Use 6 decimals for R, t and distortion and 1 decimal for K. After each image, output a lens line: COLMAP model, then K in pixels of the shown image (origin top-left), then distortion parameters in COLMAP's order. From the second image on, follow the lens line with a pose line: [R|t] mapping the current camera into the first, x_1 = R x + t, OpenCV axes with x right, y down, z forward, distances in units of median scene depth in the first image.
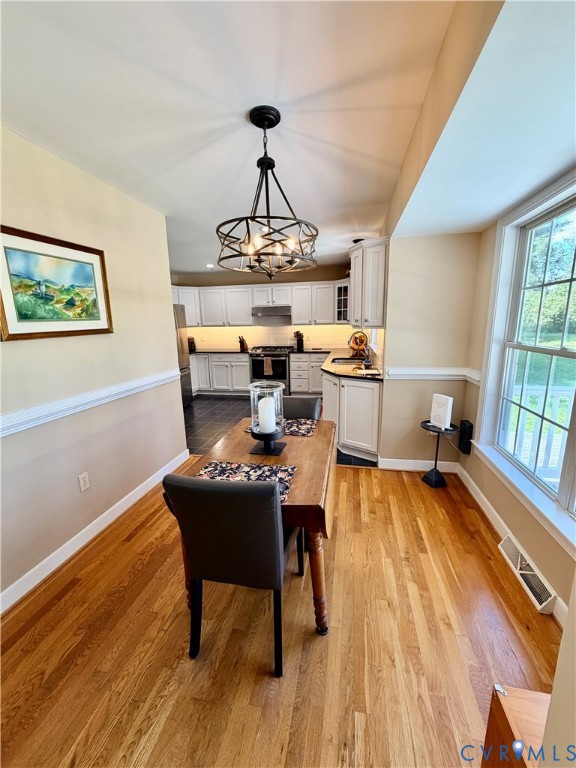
lens RADIAL K [[304.4, 0, 287.3], [0, 304.4, 383.5], [0, 0, 1]] dist [-0.005864, -0.000320]
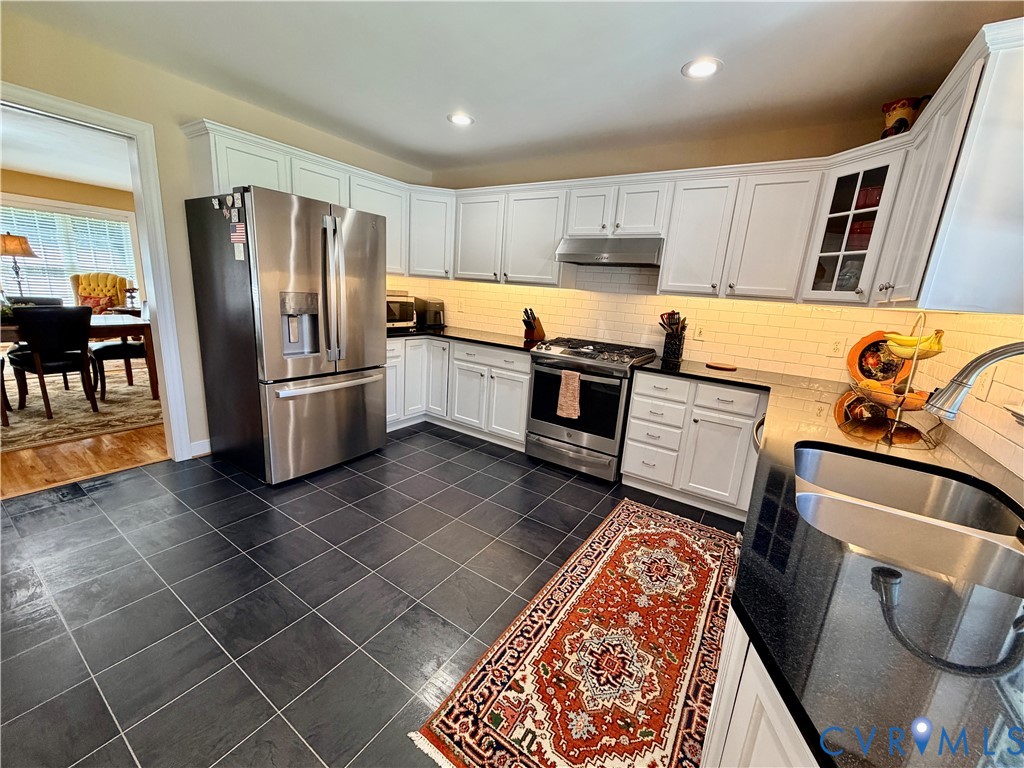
lens RADIAL K [[405.9, 0, 509.7], [0, 405.9, 383.8], [0, 0, 1]] dist [-0.005864, -0.000320]
pose [[0.921994, 0.168963, -0.348395, 0.039110], [-0.163931, 0.985485, 0.044108, -0.077835], [0.350791, 0.016446, 0.936310, 0.491564]]
